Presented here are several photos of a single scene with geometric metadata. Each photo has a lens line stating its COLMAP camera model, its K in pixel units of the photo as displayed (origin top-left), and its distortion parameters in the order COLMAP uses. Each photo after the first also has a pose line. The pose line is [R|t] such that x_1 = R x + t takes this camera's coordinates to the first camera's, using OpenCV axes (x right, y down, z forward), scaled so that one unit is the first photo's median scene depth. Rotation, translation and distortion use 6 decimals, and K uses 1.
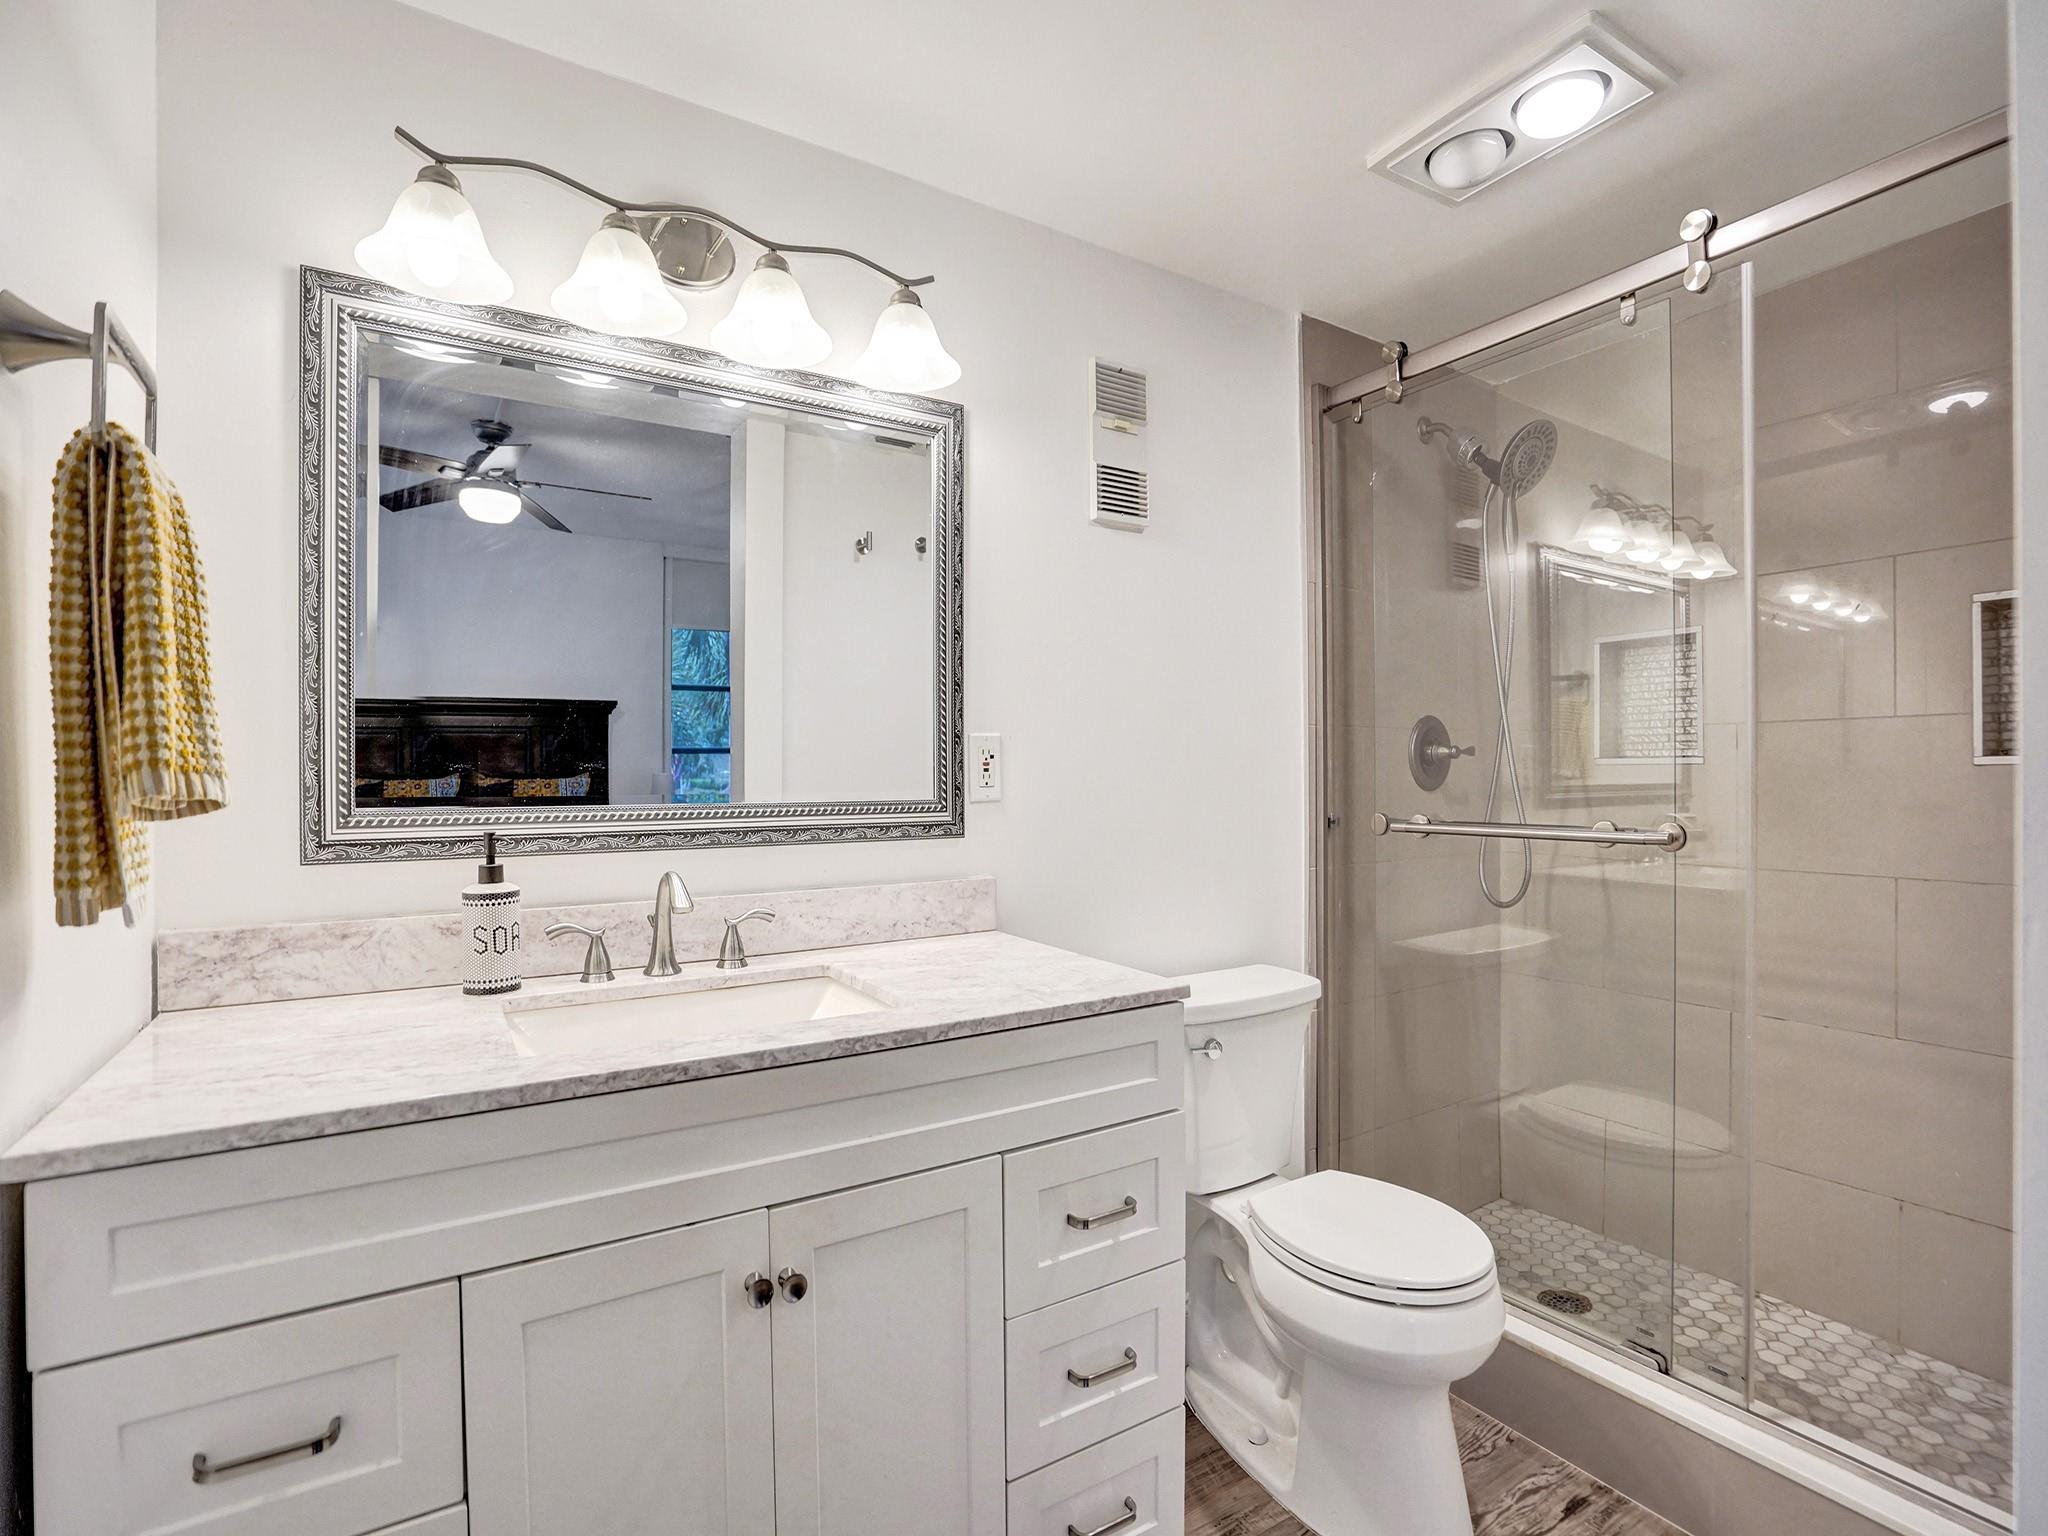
lens RADIAL K [[984.9, 0, 1030.2], [0, 984.9, 764.2], [0, 0, 1]] dist [-0.053453, 0.016896]
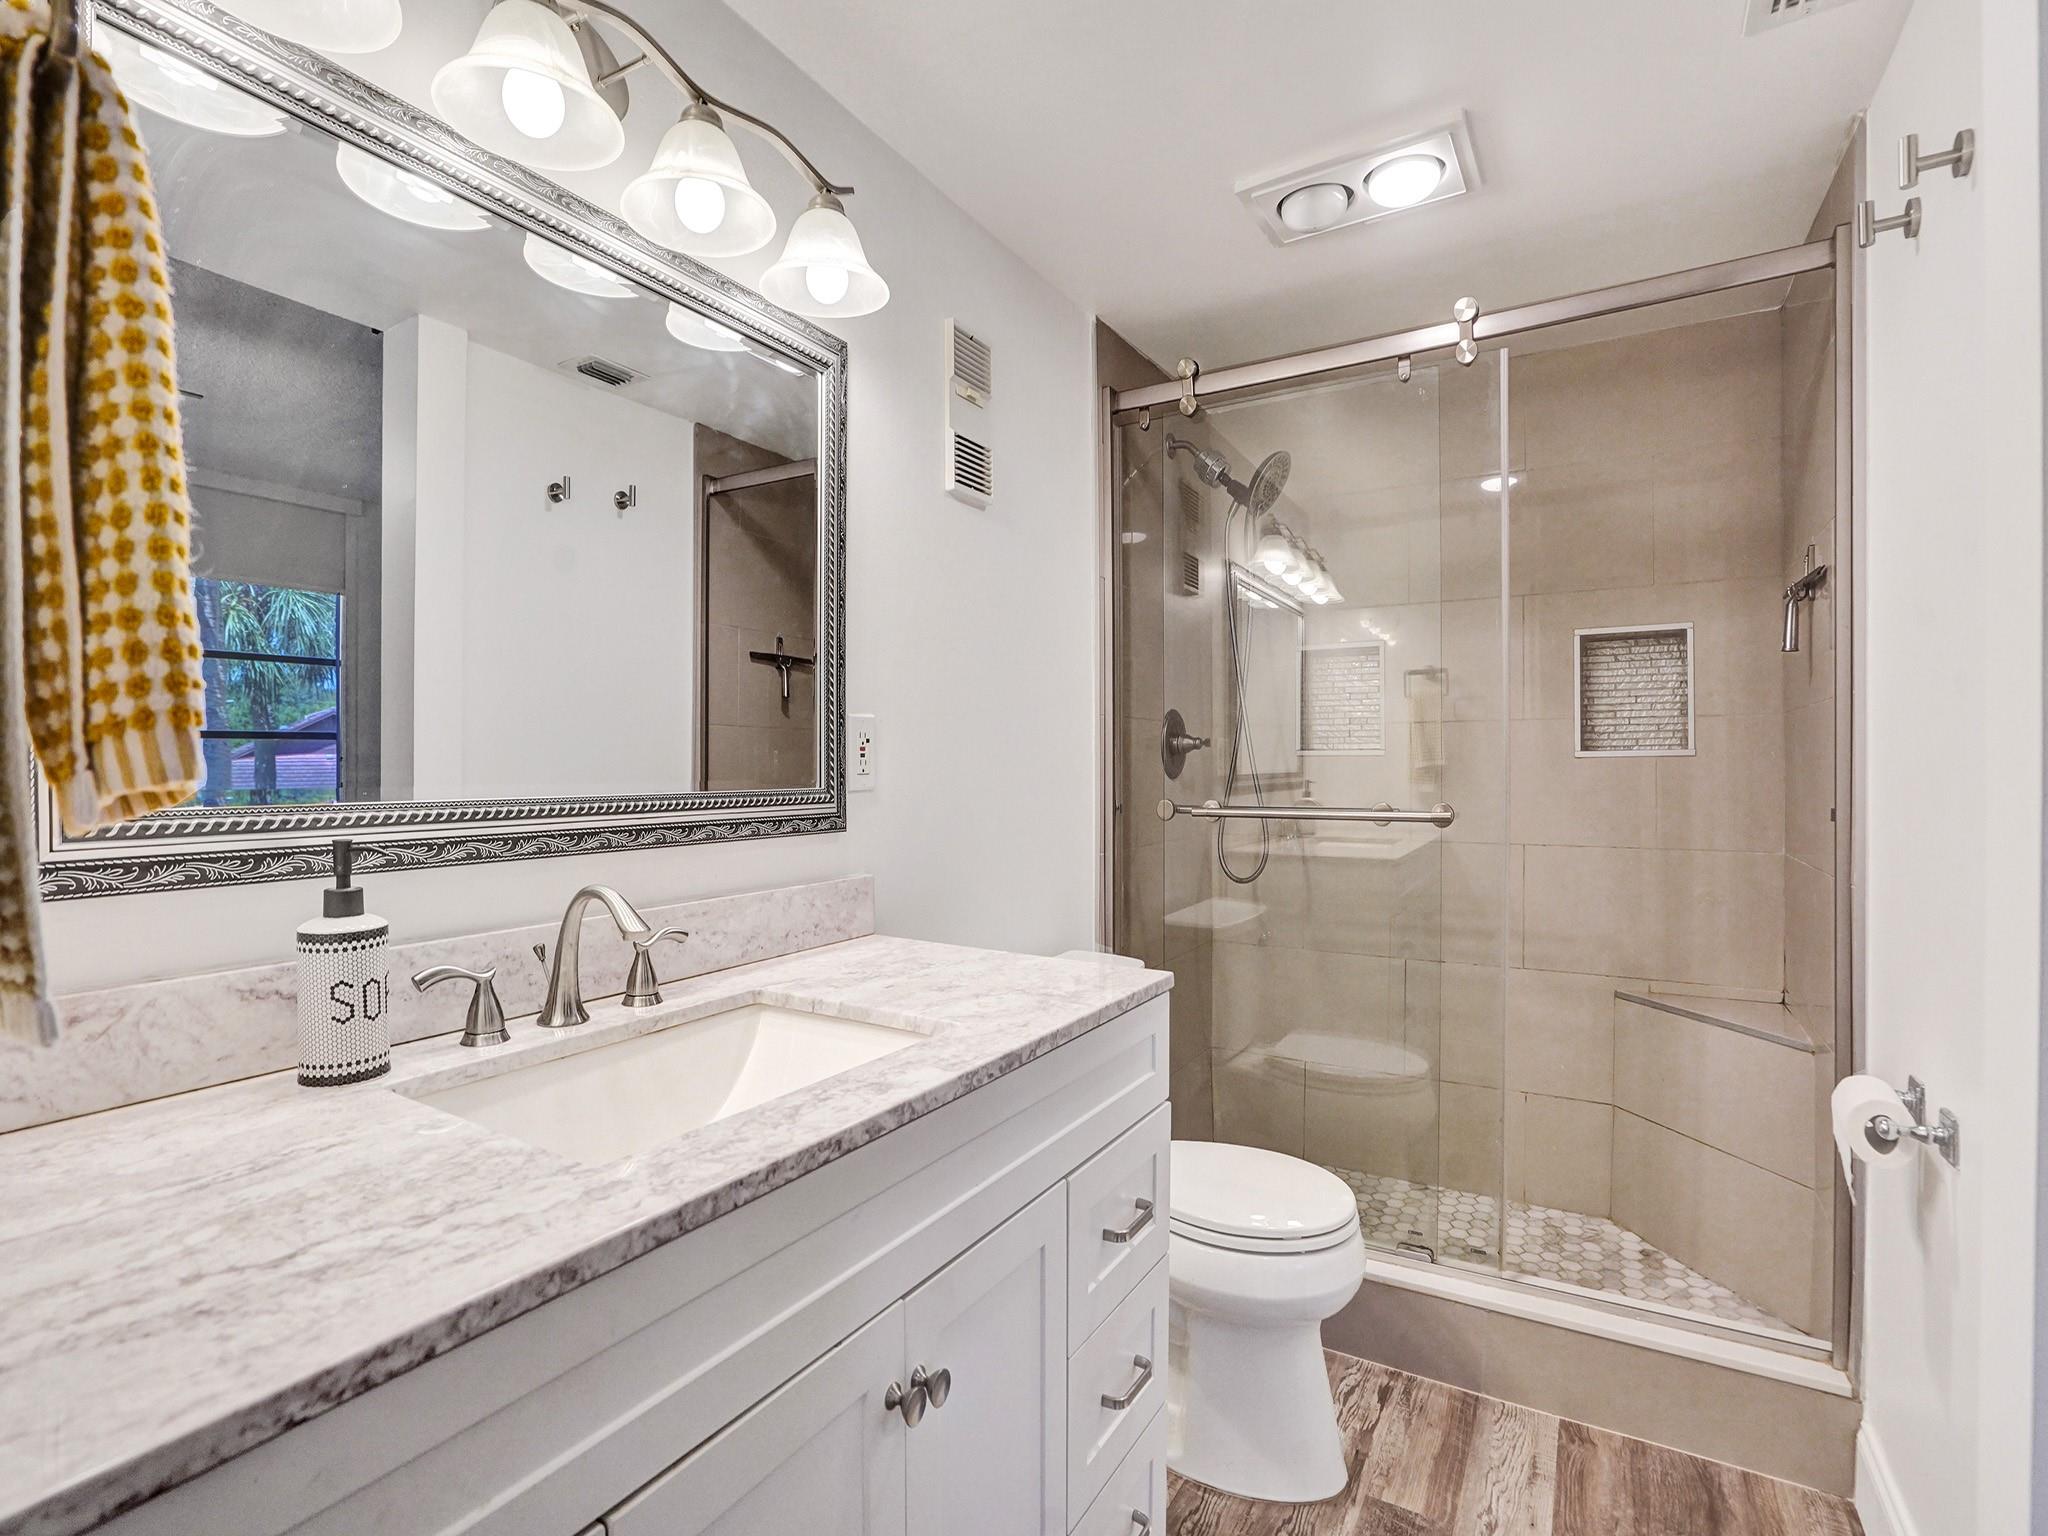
lens RADIAL K [[973.8, 0, 1013.0], [0, 973.8, 759.3], [0, 0, 1]] dist [-0.051385, 0.017234]
pose [[0.896657, 0.005848, 0.442687, -0.339090], [-0.007220, 0.999973, 0.001414, 0.007839], [-0.442666, -0.004464, 0.896675, 0.160509]]
